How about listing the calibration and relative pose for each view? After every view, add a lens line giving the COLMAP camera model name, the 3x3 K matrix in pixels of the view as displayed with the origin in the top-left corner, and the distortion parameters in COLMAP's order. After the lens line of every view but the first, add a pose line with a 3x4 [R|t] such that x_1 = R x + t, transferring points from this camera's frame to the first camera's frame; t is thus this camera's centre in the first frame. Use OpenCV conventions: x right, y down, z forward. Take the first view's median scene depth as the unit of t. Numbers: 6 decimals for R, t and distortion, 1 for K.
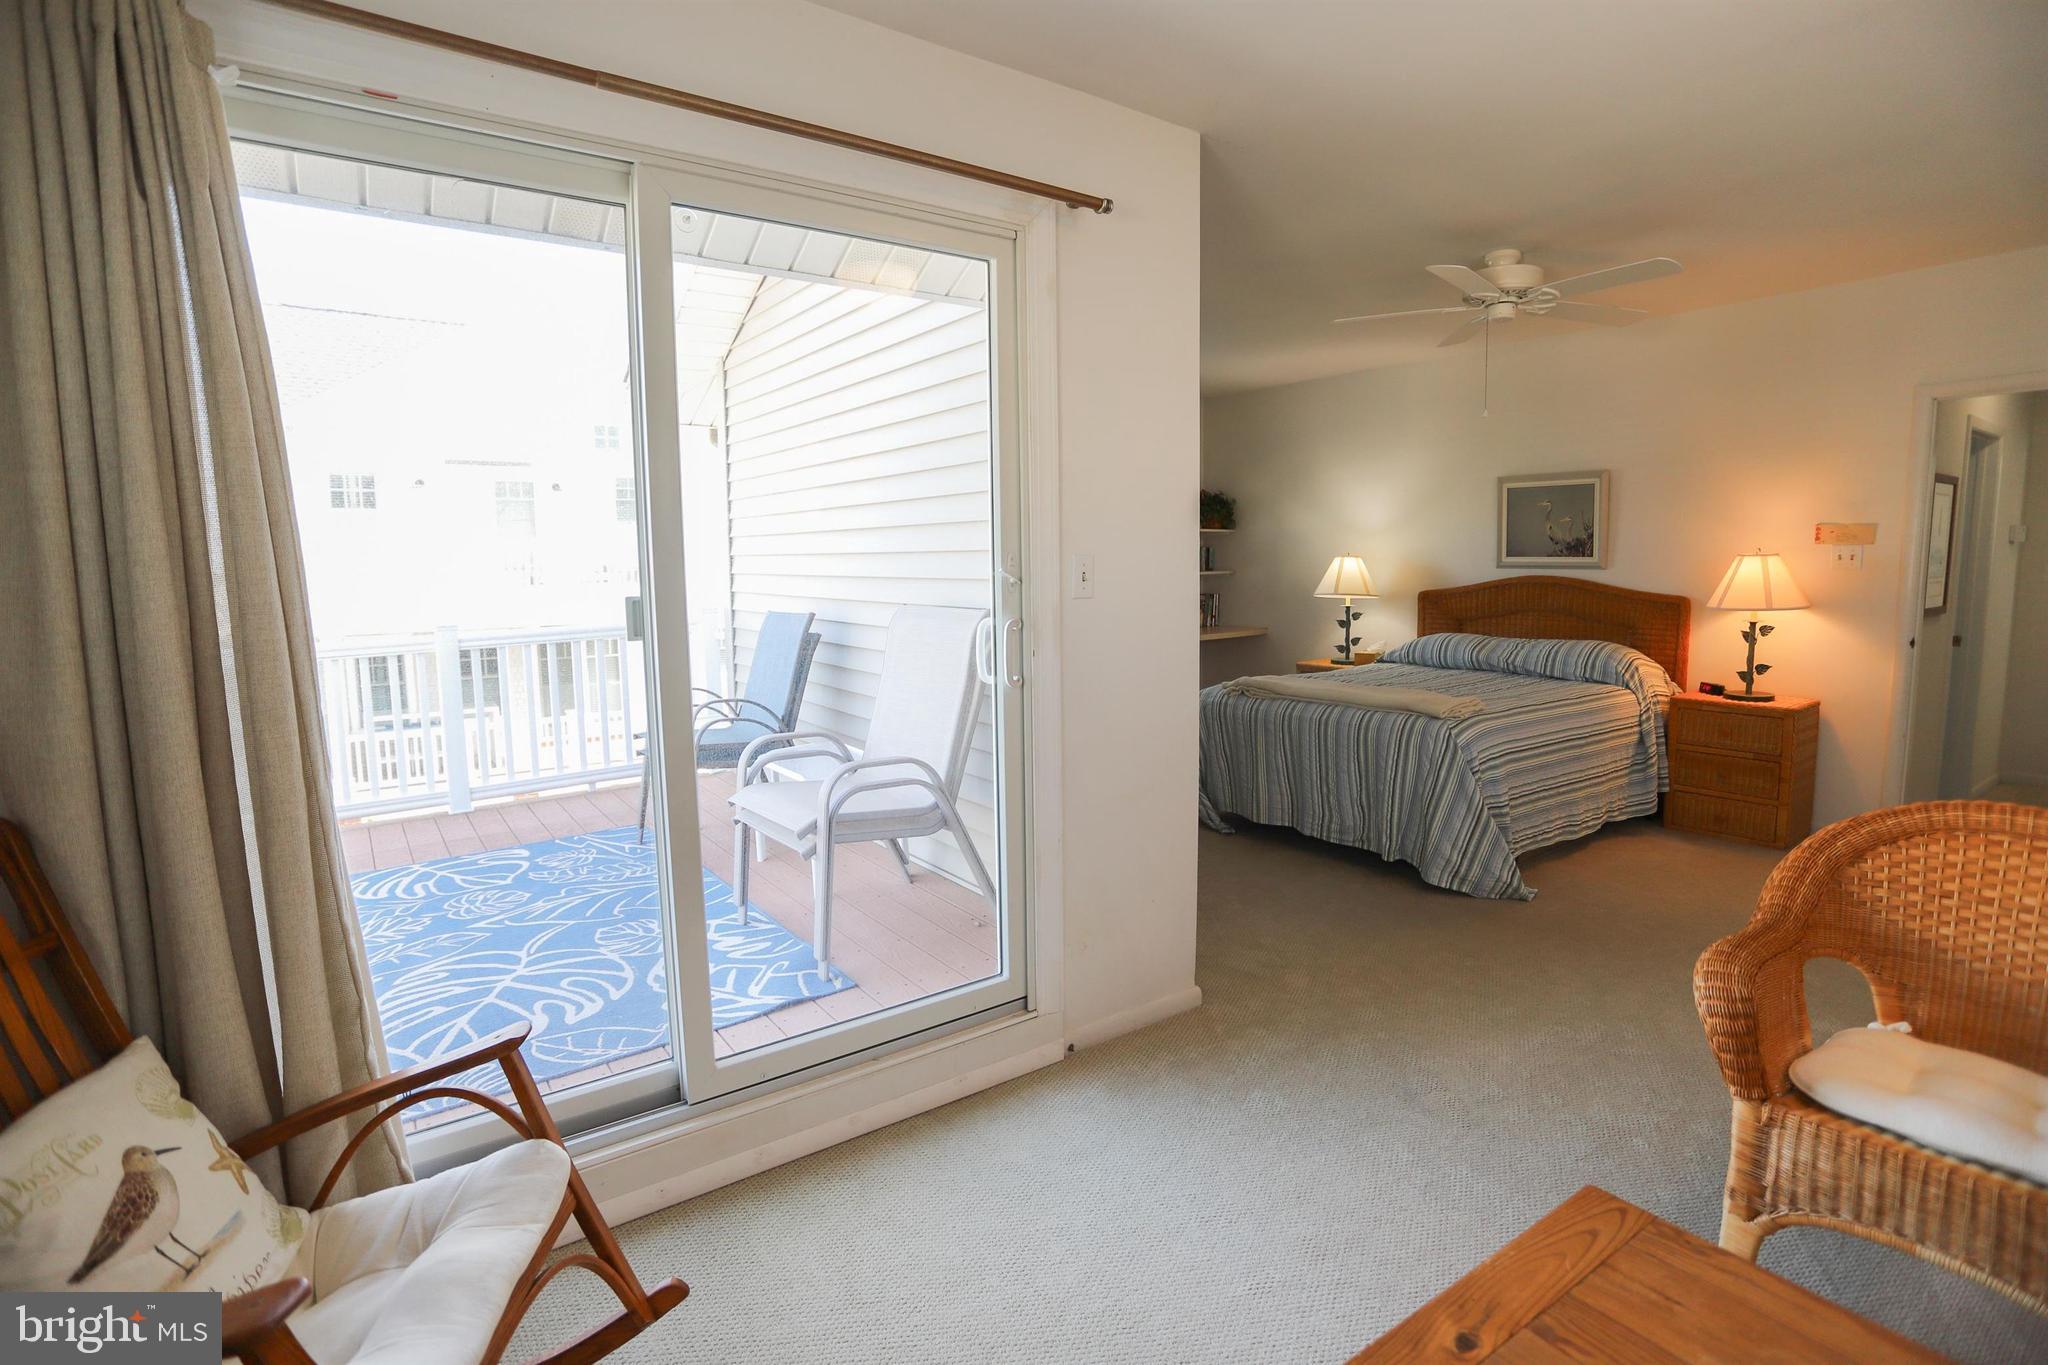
lens RADIAL K [[993.9, 0, 1029.5], [0, 993.9, 676.4], [0, 0, 1]] dist [-0.060036, 0.015333]
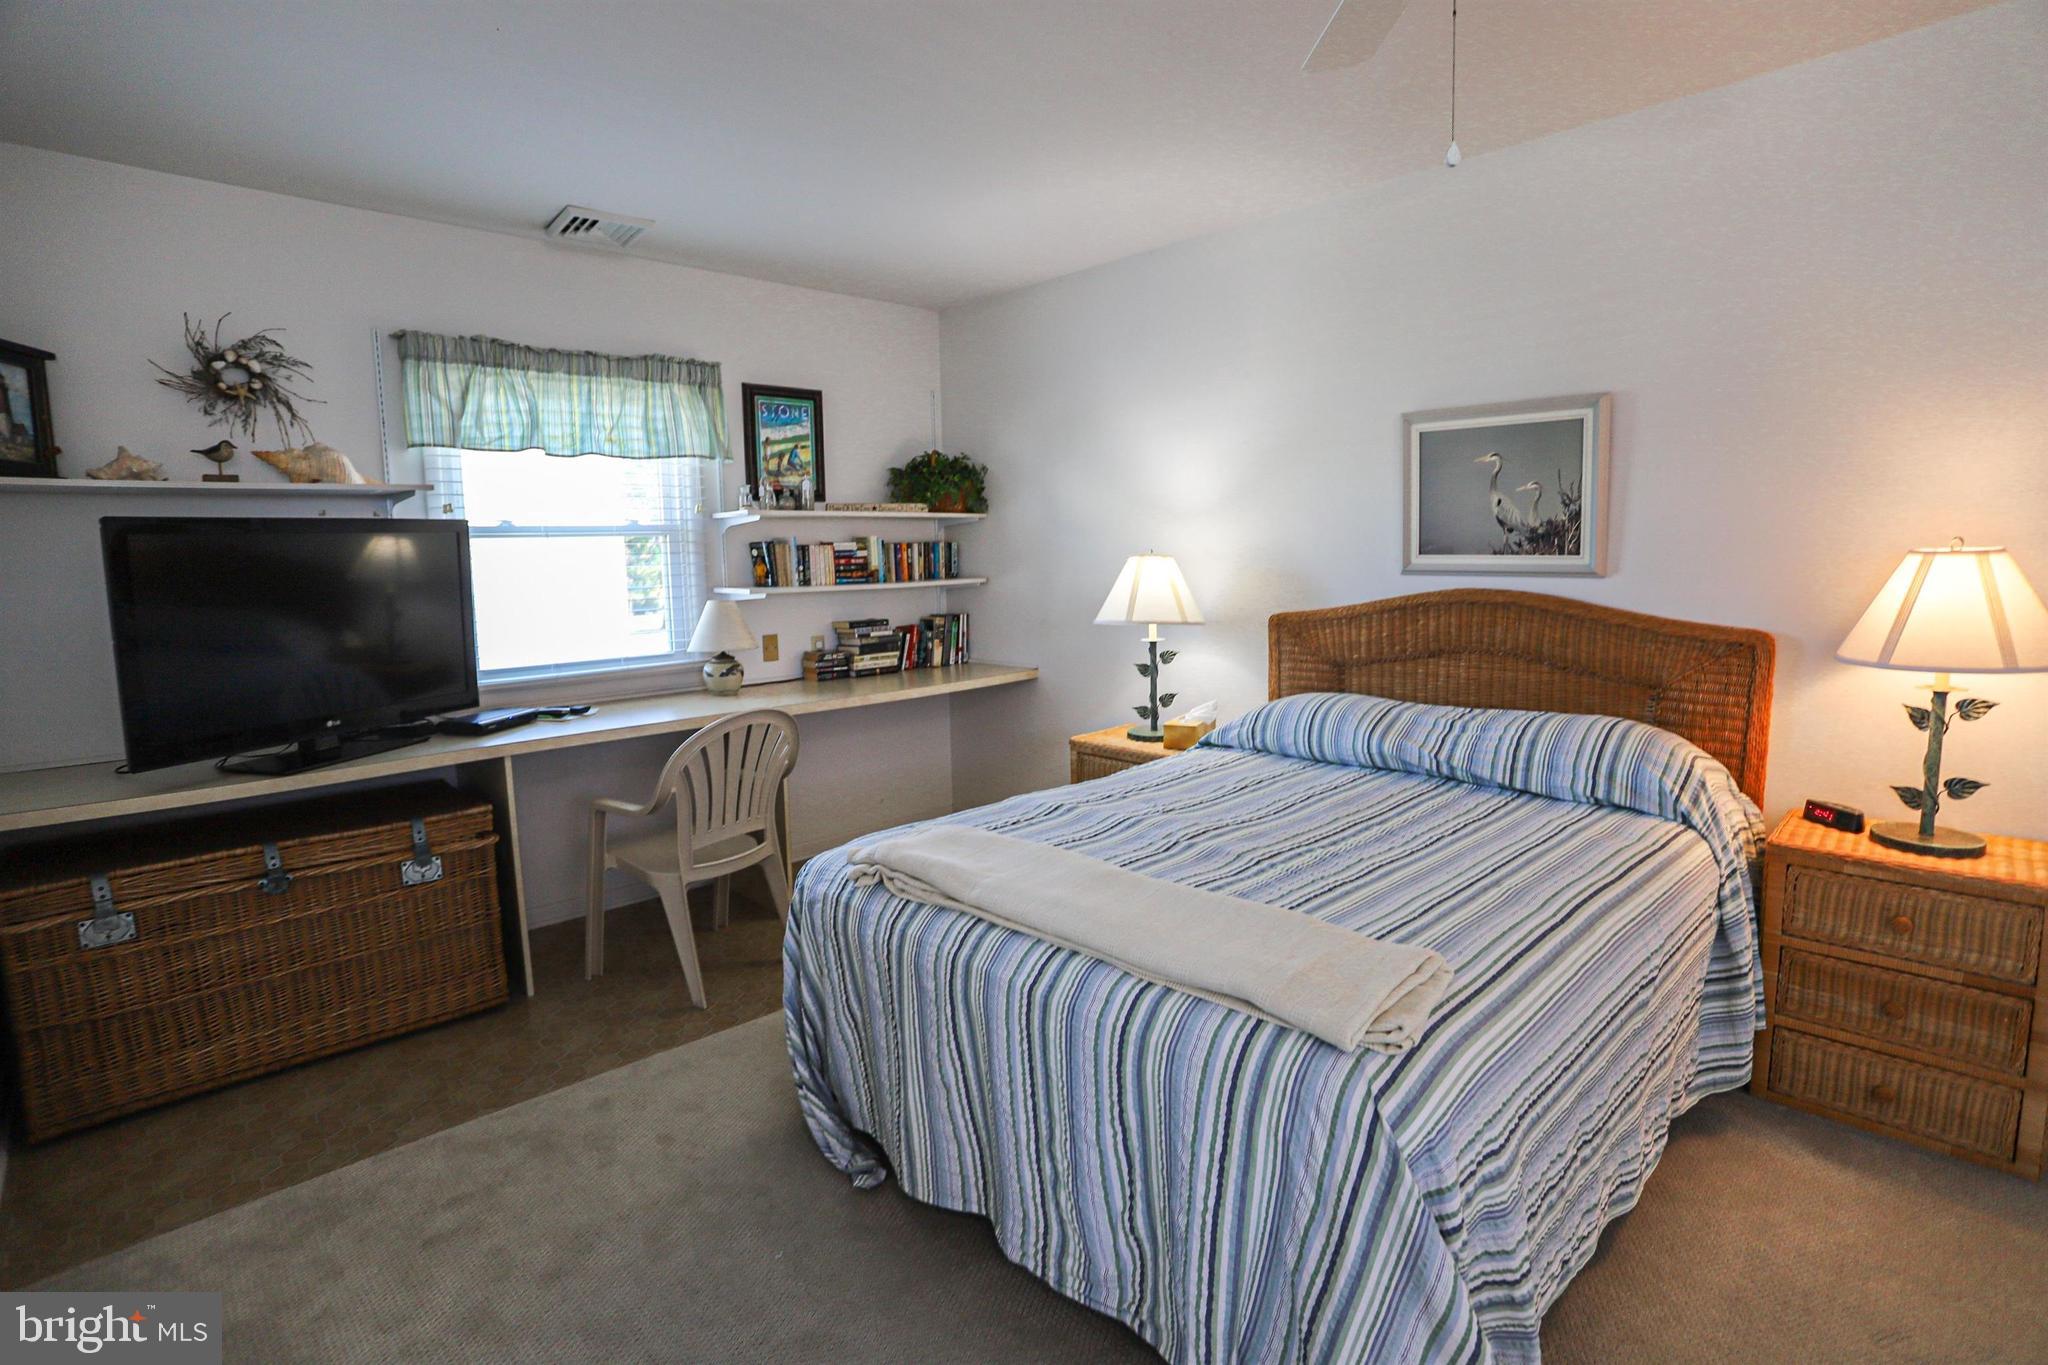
lens RADIAL K [[993.9, 0, 1016.7], [0, 993.9, 678.7], [0, 0, 1]] dist [-0.060036, 0.015333]
pose [[0.991456, -0.023970, 0.128218, 0.221290], [0.022890, 0.999689, 0.009896, -0.074998], [-0.128415, -0.006877, 0.991697, 0.567026]]
